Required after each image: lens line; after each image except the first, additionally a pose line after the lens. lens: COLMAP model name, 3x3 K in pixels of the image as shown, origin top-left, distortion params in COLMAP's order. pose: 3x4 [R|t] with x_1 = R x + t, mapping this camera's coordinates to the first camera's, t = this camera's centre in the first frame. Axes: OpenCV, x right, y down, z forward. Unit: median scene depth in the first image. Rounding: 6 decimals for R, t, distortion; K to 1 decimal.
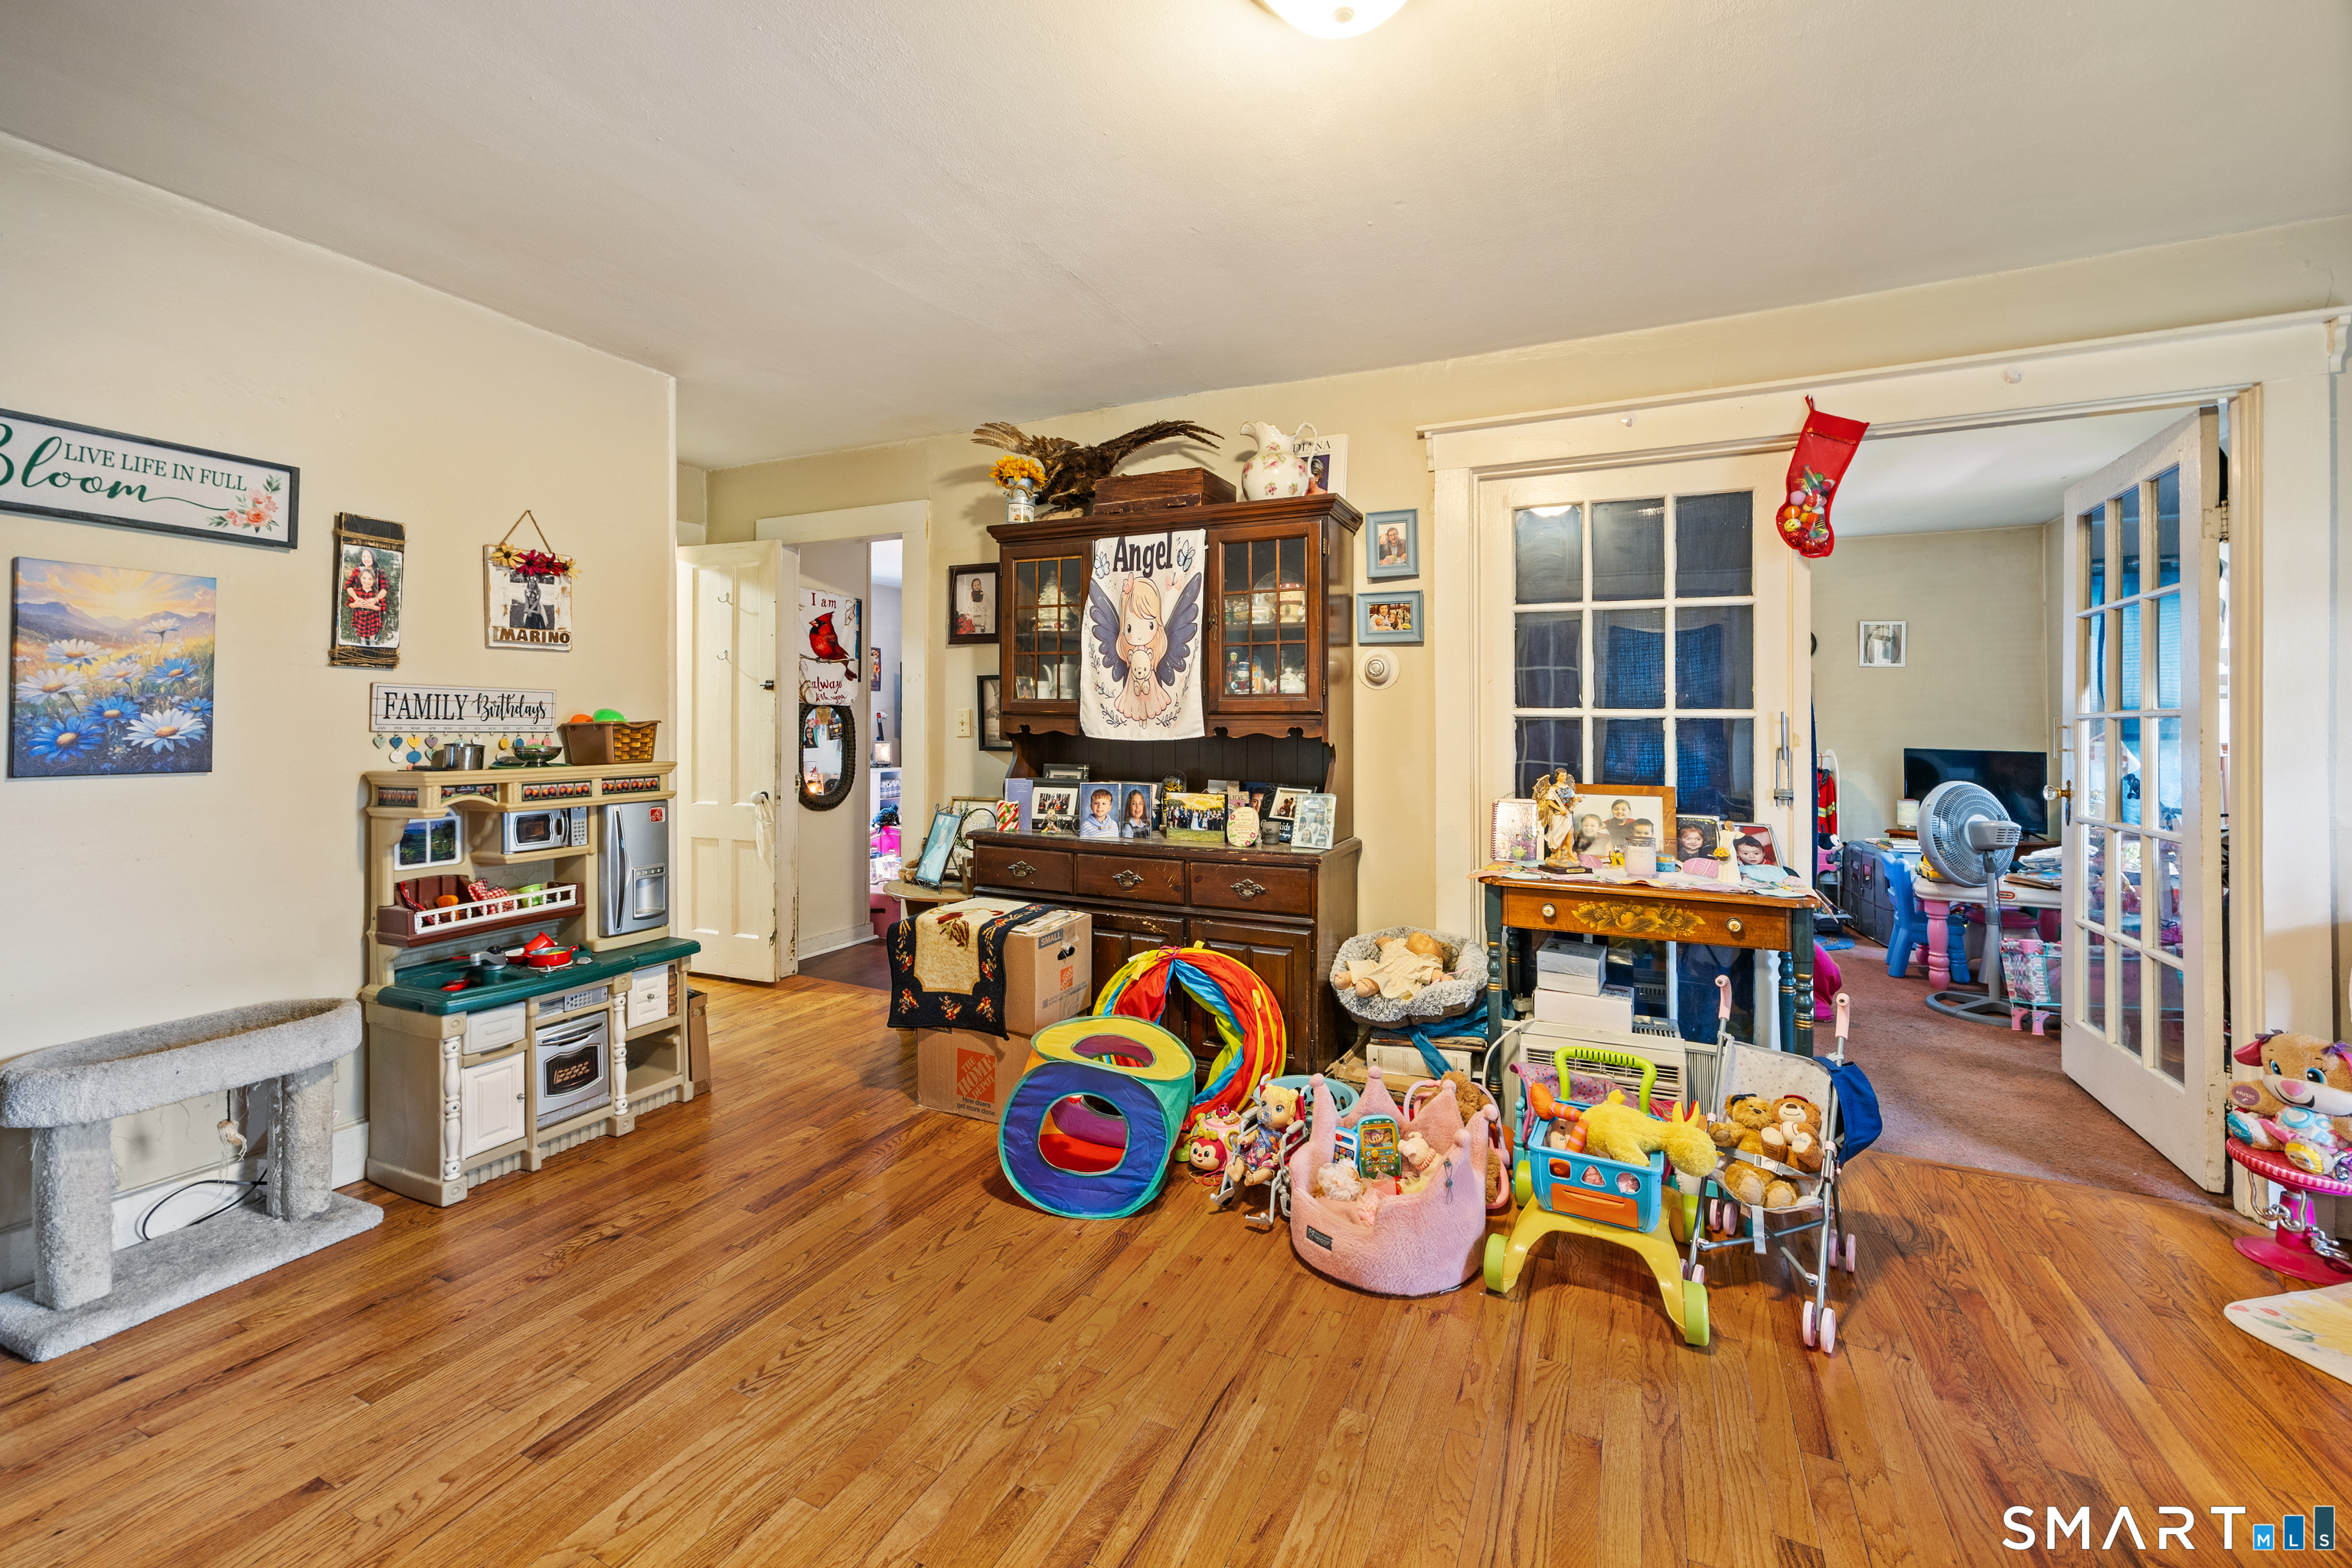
lens RADIAL K [[957.9, 0, 1190.2], [0, 957.9, 706.6], [0, 0, 1]] dist [-0.001836, 0.000128]
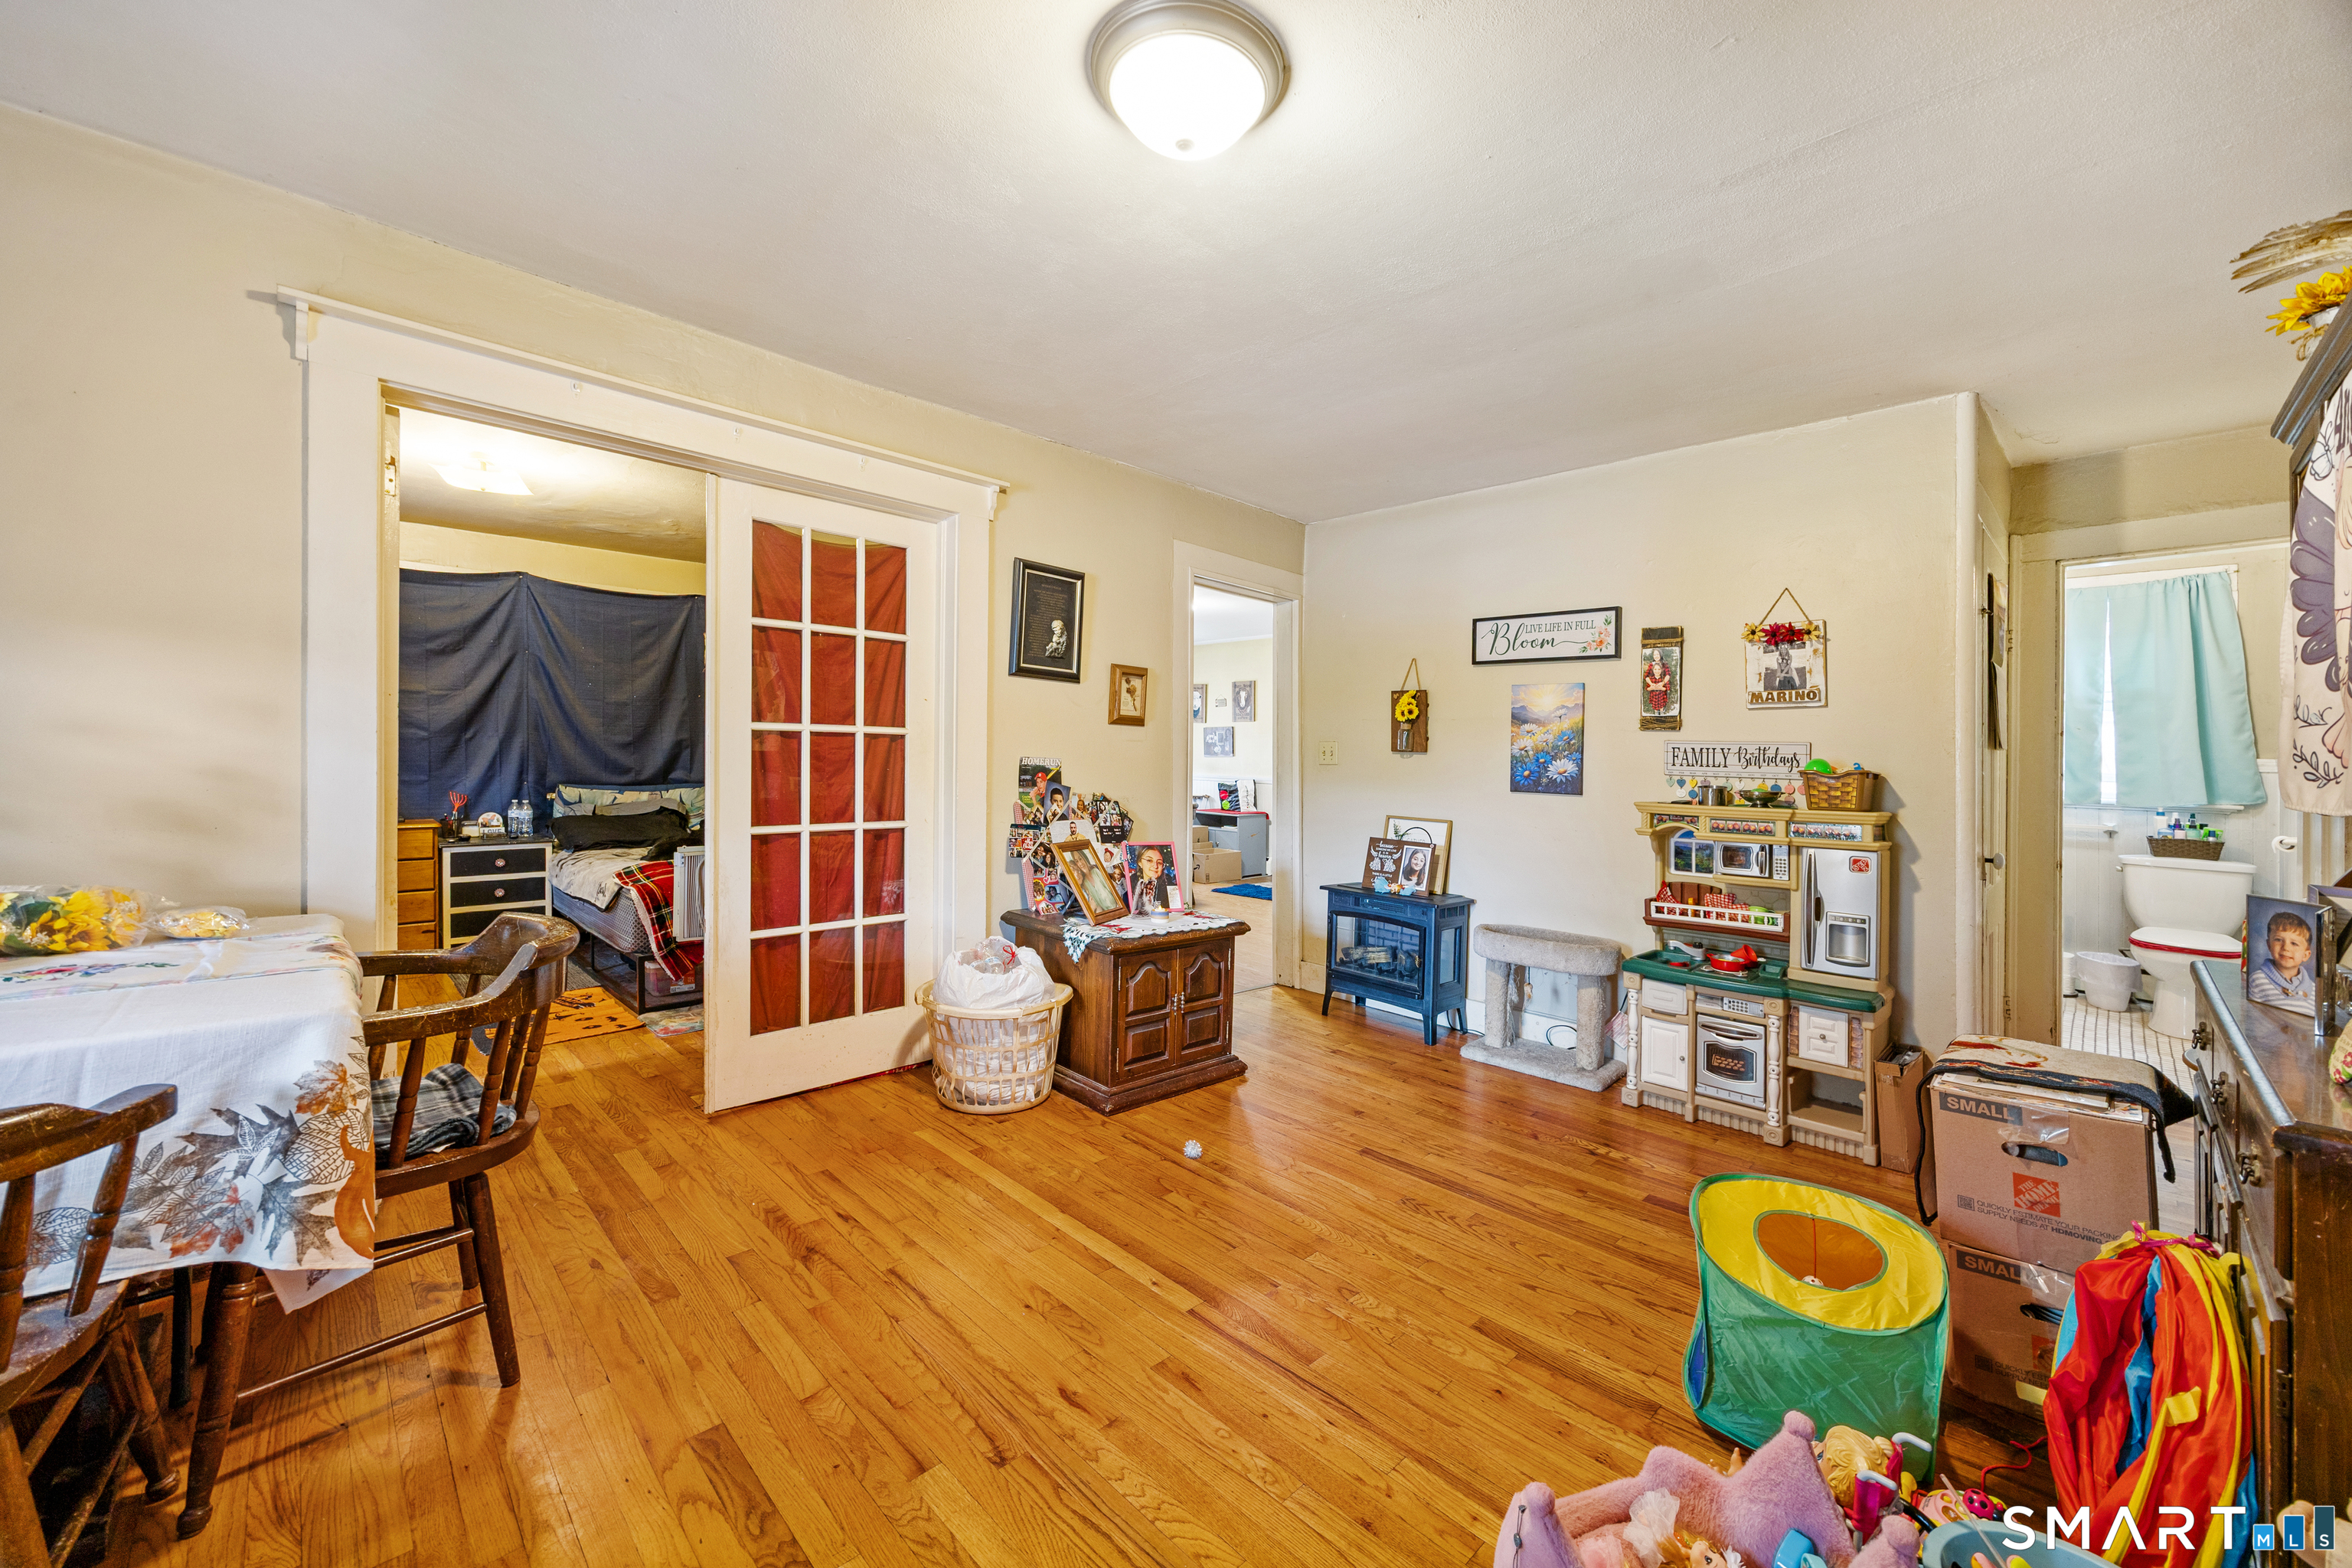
lens RADIAL K [[908.4, 0, 1175.4], [0, 908.4, 768.9], [0, 0, 1]] dist [-0.001380, -0.000138]
pose [[-0.355893, -0.003536, -0.934520, 0.624205], [-0.012477, 0.999922, 0.000969, 0.023155], [0.934444, 0.012005, -0.355909, 0.722436]]
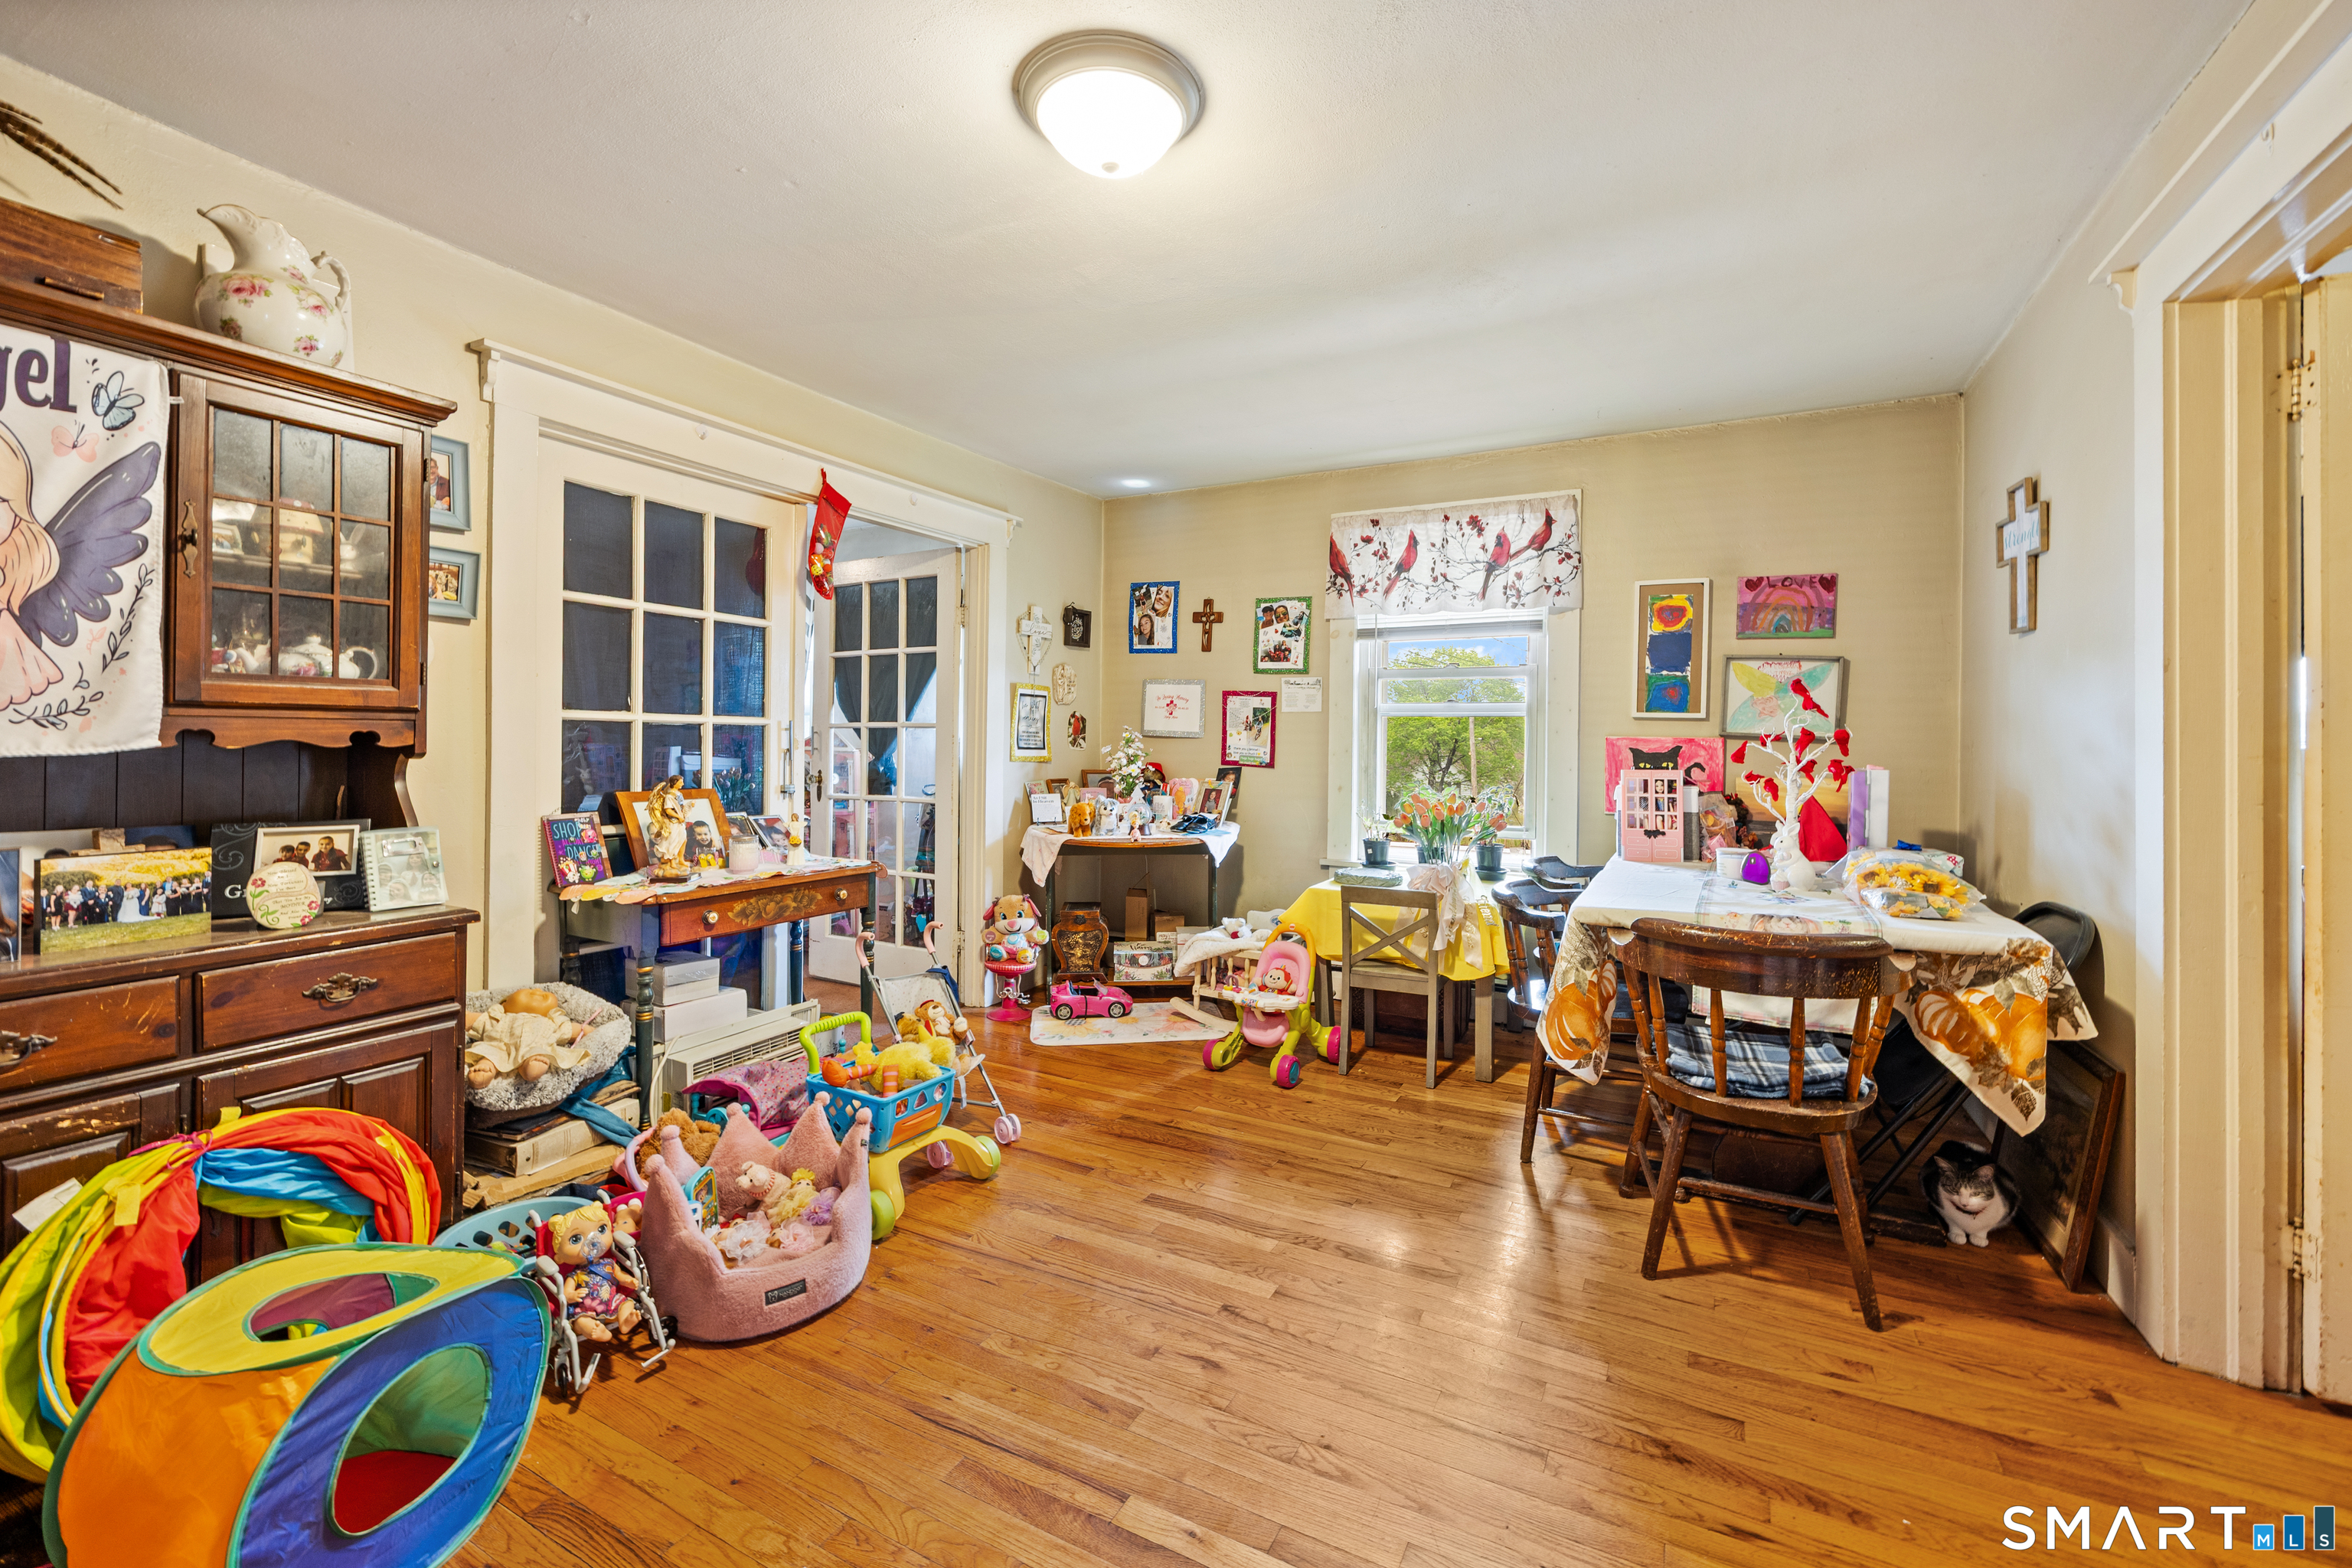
lens RADIAL K [[957.9, 0, 1217.8], [0, 957.9, 737.5], [0, 0, 1]] dist [-0.001836, 0.000128]
pose [[0.025258, -0.001104, 0.999680, -0.574283], [-0.025135, 0.999683, 0.001740, 0.011115], [-0.999365, -0.025170, 0.025222, 0.433477]]
